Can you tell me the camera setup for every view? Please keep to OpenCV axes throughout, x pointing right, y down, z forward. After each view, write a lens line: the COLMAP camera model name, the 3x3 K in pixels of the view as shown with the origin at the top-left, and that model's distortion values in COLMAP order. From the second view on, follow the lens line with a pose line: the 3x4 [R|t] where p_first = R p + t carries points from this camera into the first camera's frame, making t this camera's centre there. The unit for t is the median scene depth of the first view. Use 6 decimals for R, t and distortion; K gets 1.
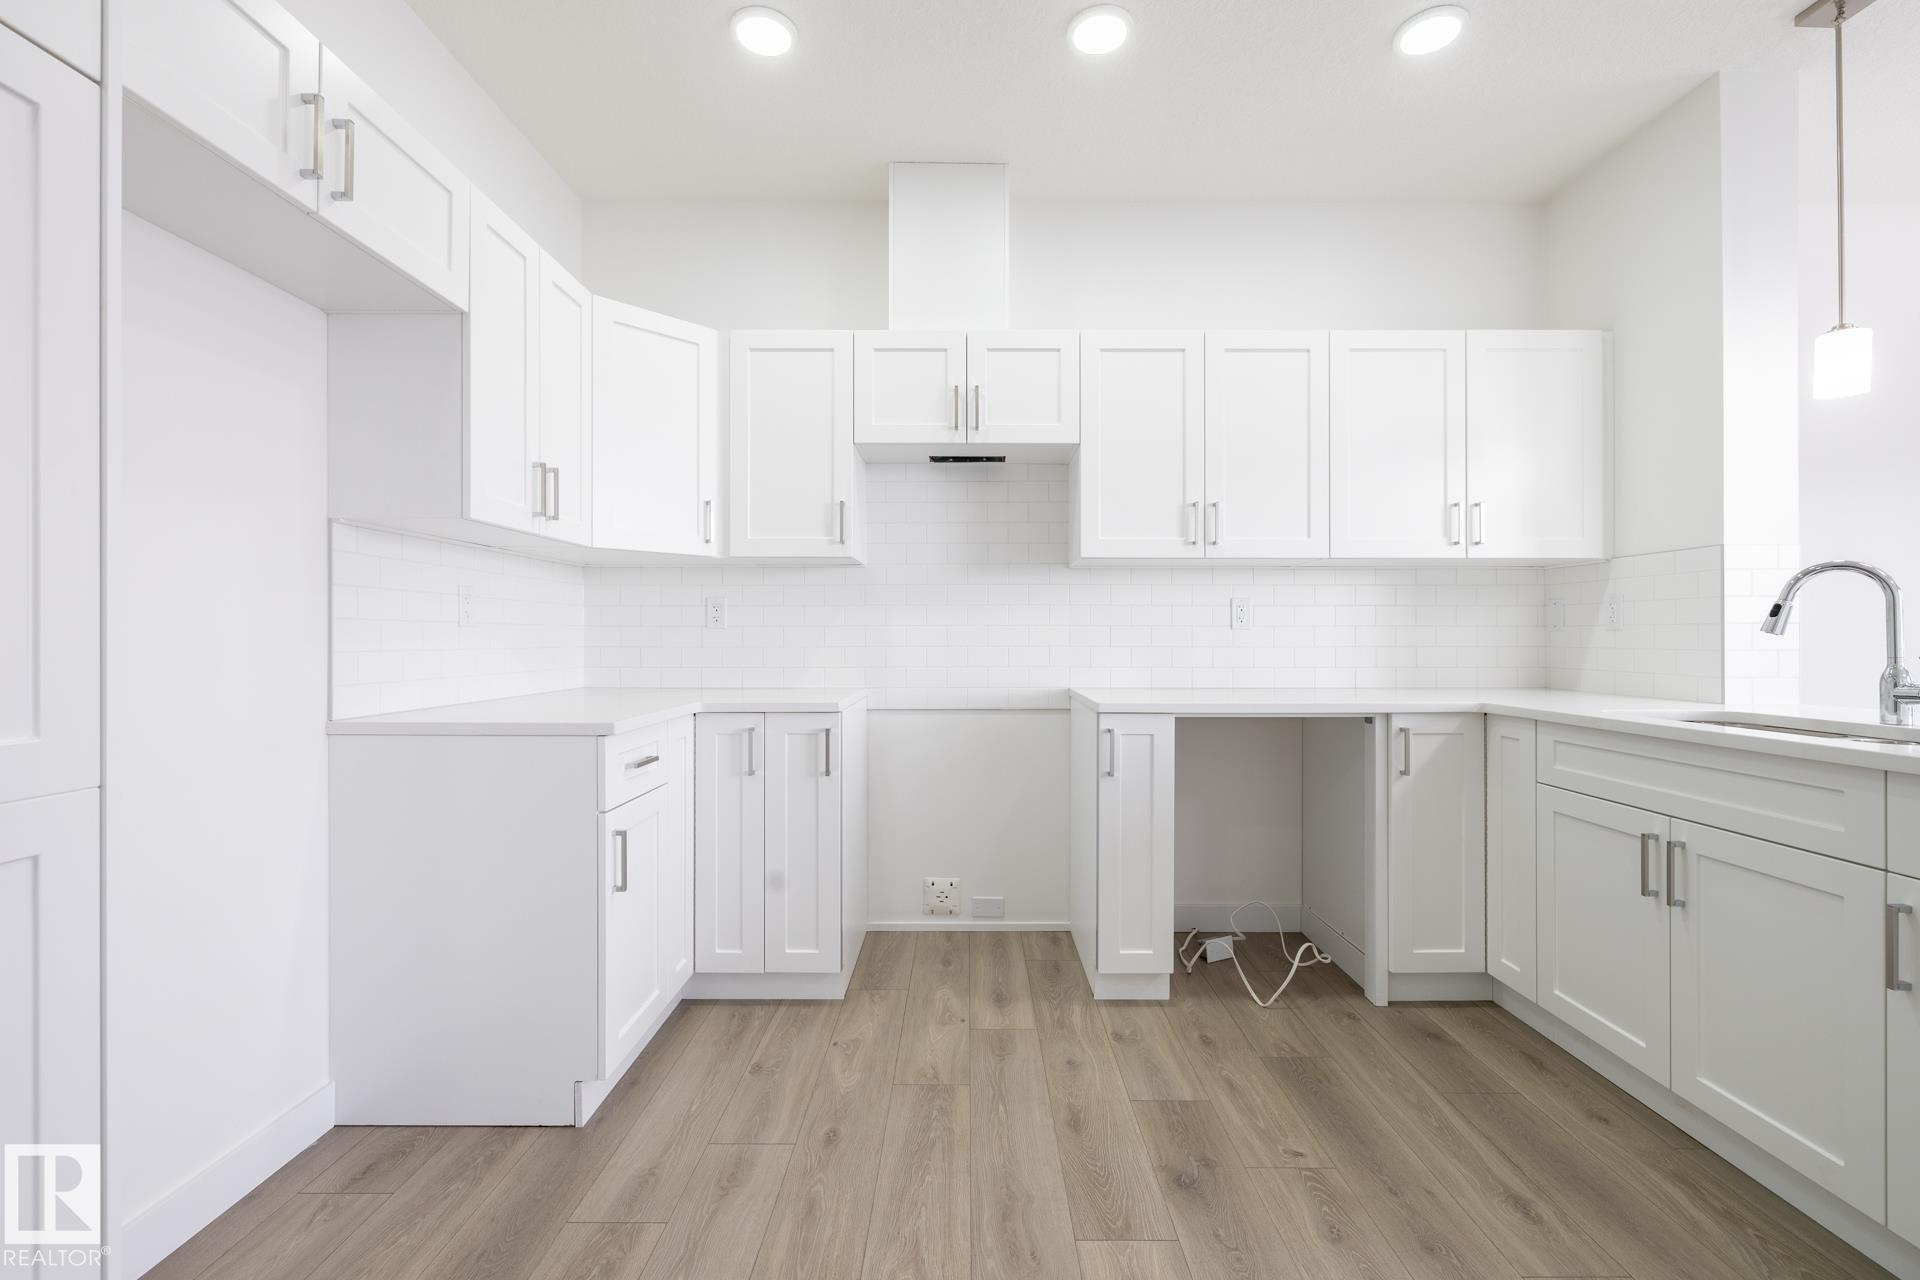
lens RADIAL K [[809.4, 0, 959.9], [0, 809.4, 645.6], [0, 0, 1]] dist [-0.001655, -0.000751]
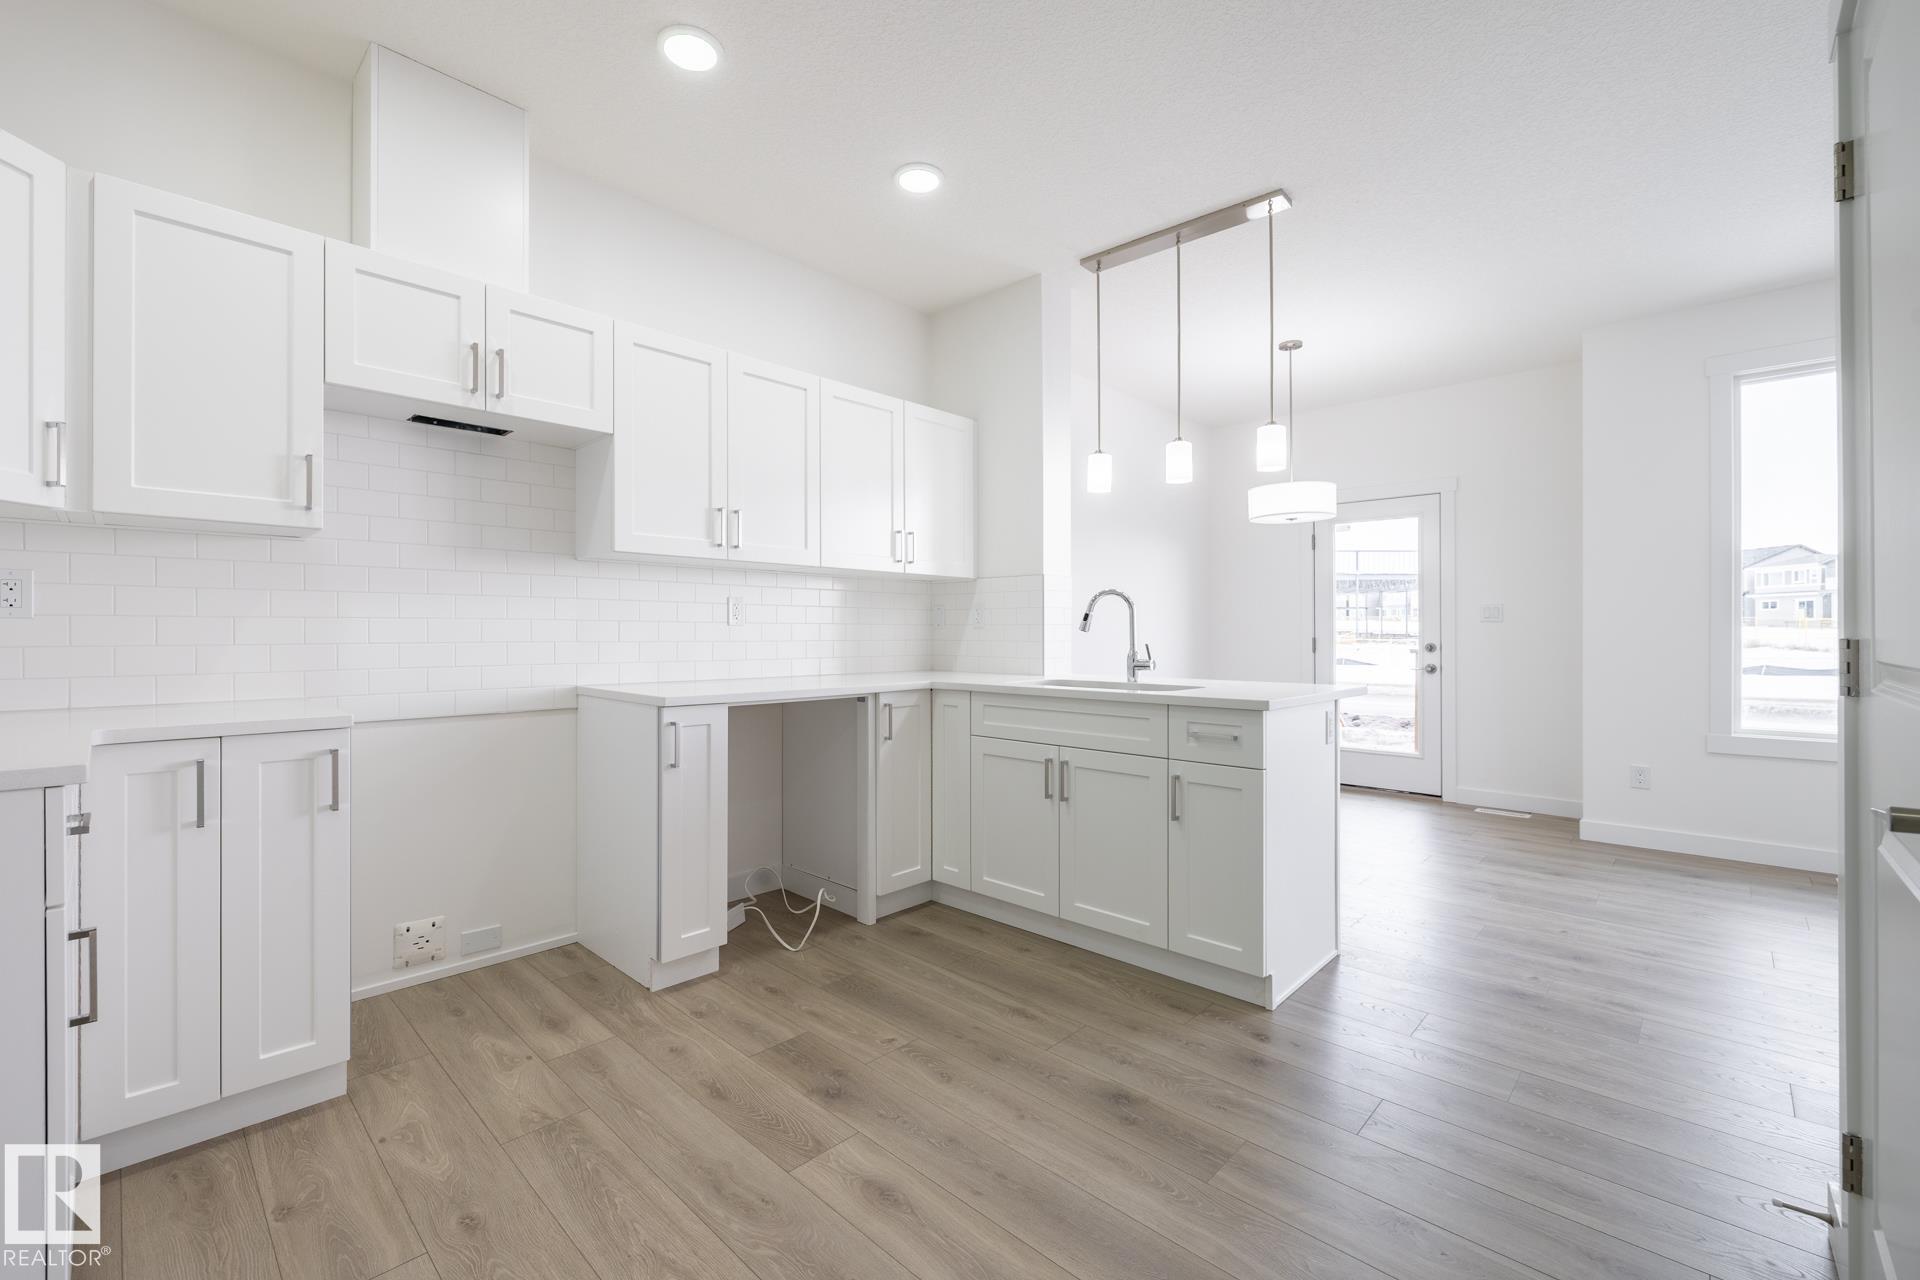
lens RADIAL K [[809.4, 0, 941.0], [0, 809.4, 640.2], [0, 0, 1]] dist [-0.001655, -0.000751]
pose [[0.695014, -0.005811, 0.718973, -0.313921], [0.005229, 0.999982, 0.003027, -0.002172], [-0.718977, 0.001655, 0.695032, 0.042128]]
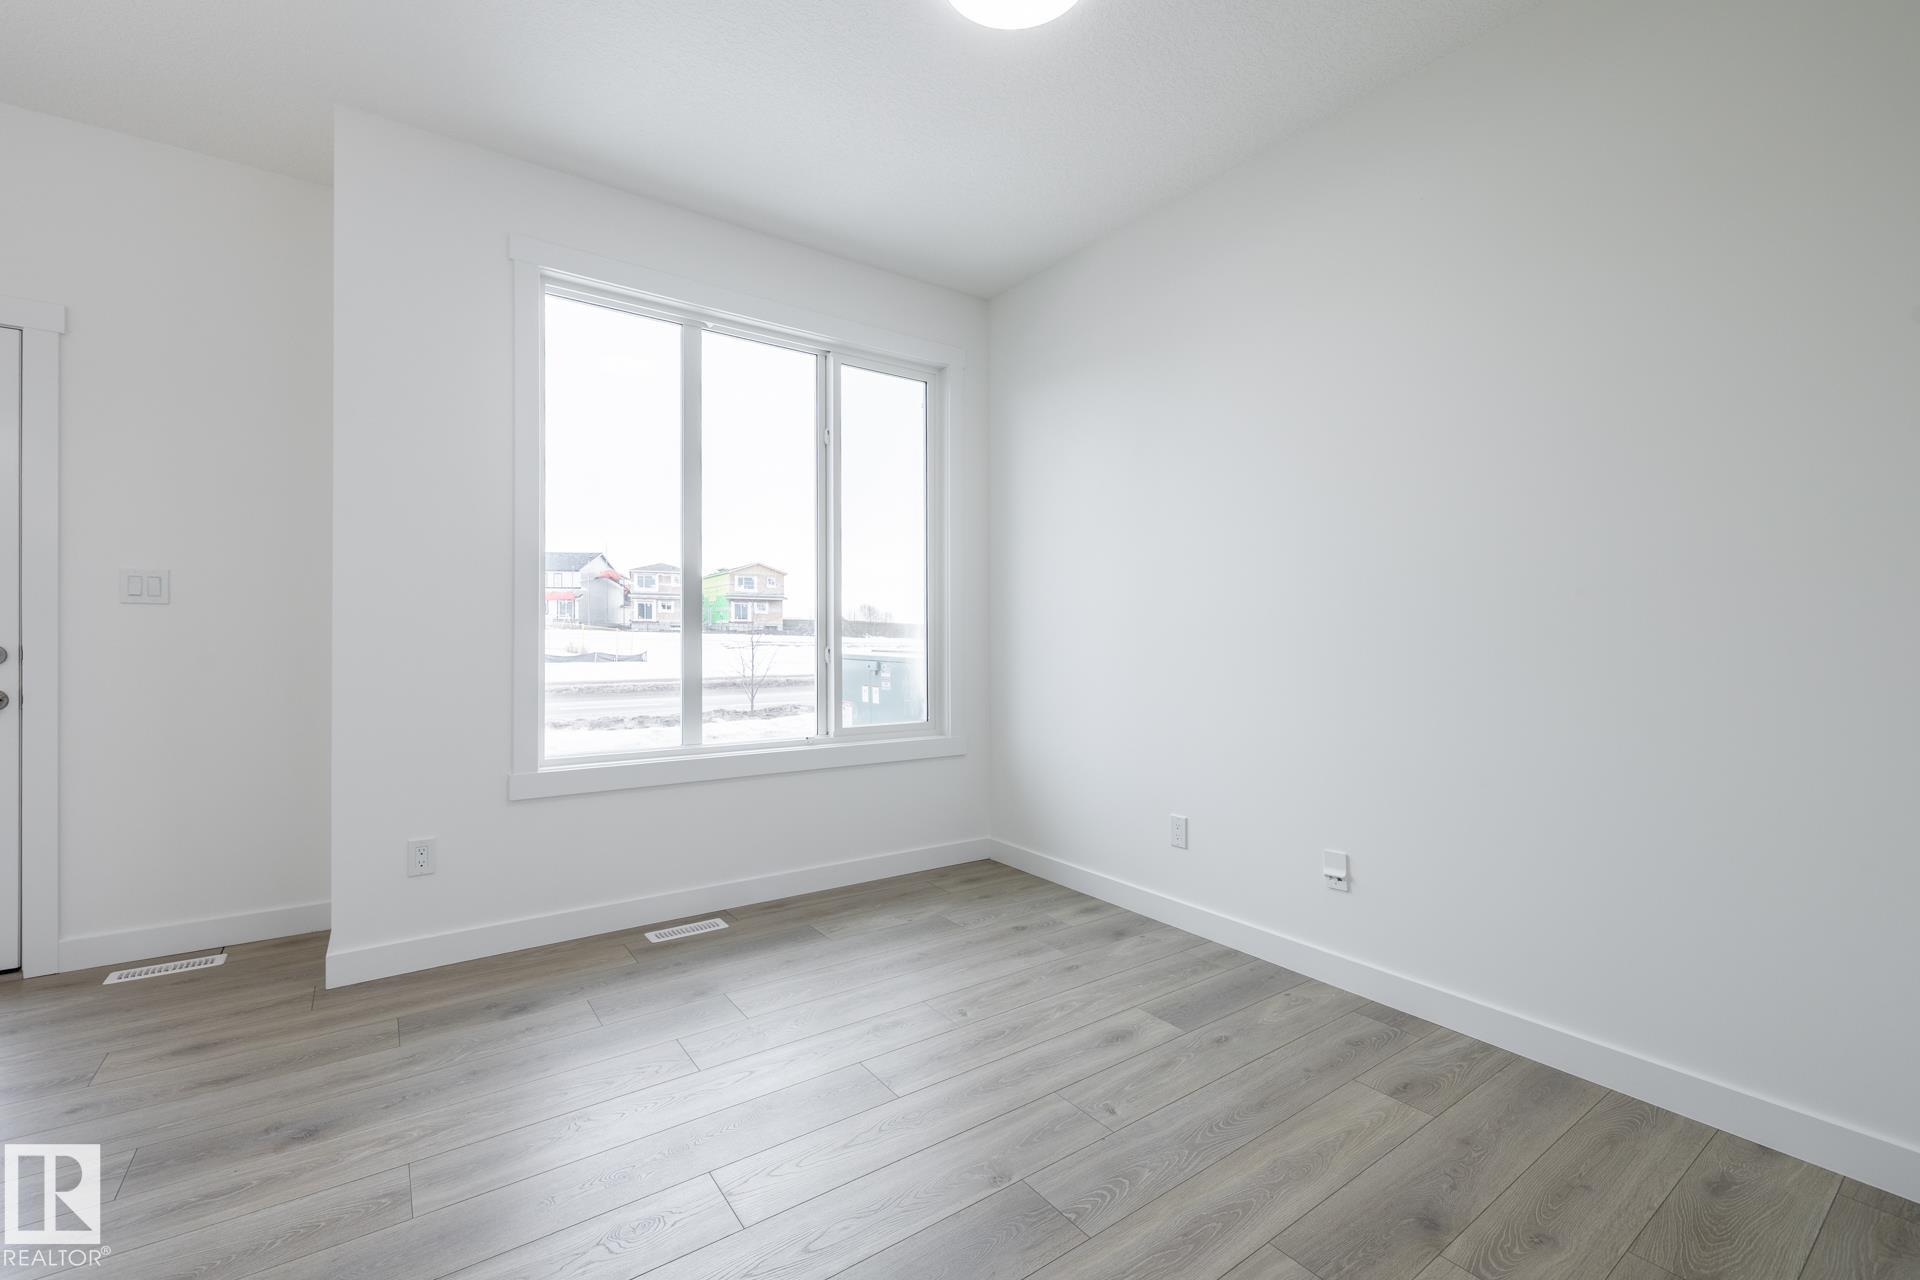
lens RADIAL K [[809.4, 0, 942.1], [0, 809.4, 631.3], [0, 0, 1]] dist [-0.001655, -0.000751]
pose [[-0.580114, -0.002788, 0.814530, 0.682503], [-0.002442, 0.999996, 0.001684, -0.003035], [-0.814531, -0.001012, -0.580119, 0.229157]]
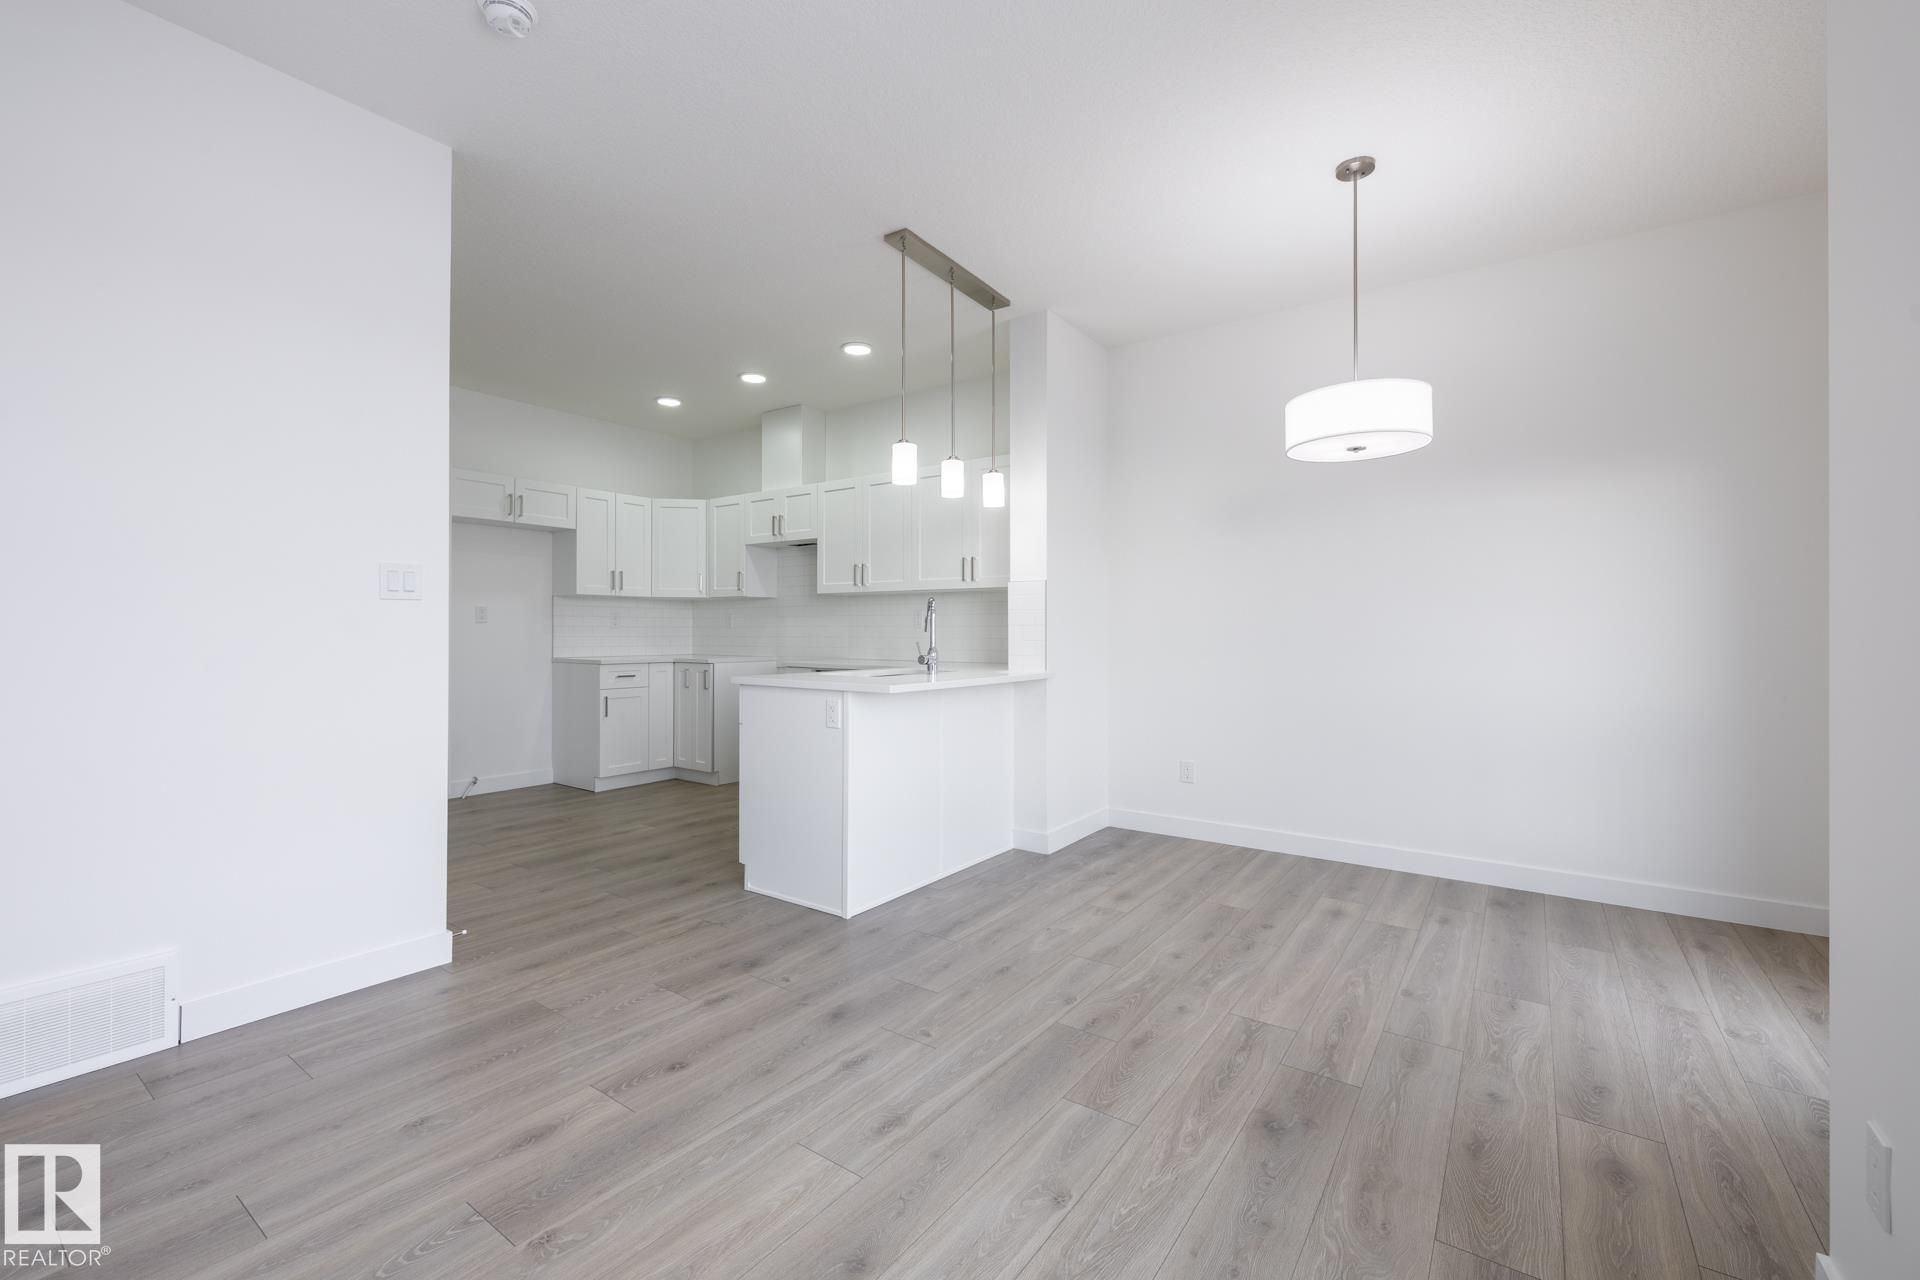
lens RADIAL K [[809.4, 0, 937.9], [0, 809.4, 631.0], [0, 0, 1]] dist [-0.001655, -0.000751]
pose [[0.804761, 0.001002, -0.593598, 1.814173], [-0.007113, 0.999943, -0.007957, 0.000214], [0.593556, 0.010626, 0.804722, -0.528577]]
